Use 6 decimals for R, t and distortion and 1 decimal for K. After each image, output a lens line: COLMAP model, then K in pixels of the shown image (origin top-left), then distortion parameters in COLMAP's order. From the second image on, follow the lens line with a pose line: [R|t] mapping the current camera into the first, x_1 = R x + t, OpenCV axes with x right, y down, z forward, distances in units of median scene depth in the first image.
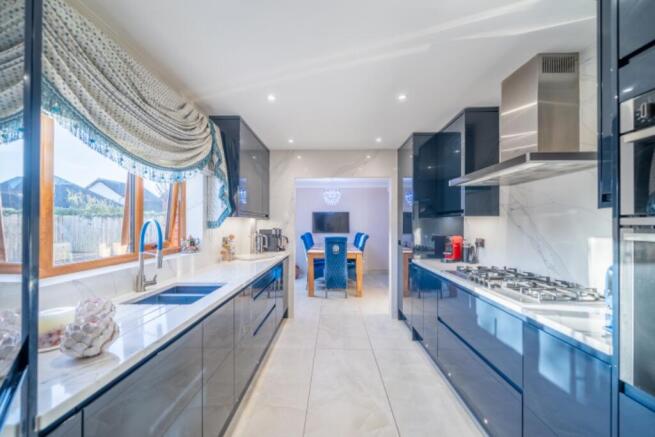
lens RADIAL K [[268.7, 0, 327.5], [0, 268.7, 218.5], [0, 0, 1]] dist [0.000190, -0.000077]
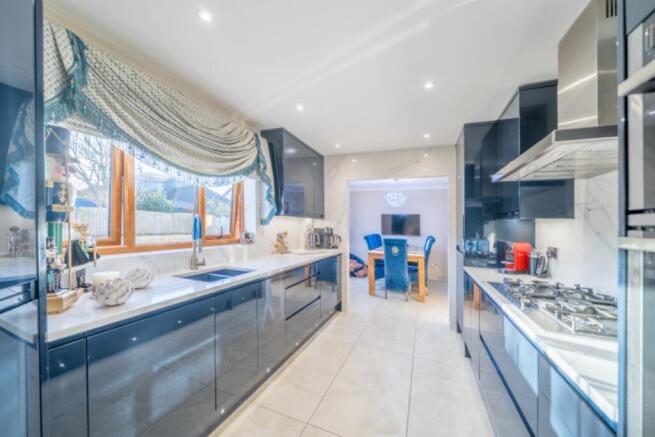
lens RADIAL K [[250.7, 0, 314.6], [0, 250.7, 223.4], [0, 0, 1]] dist [-0.001126, -0.000117]
pose [[0.927457, 0.025545, -0.373056, 0.201268], [-0.021462, 0.999656, 0.015094, 0.008445], [0.373313, -0.005992, 0.927686, 0.051529]]
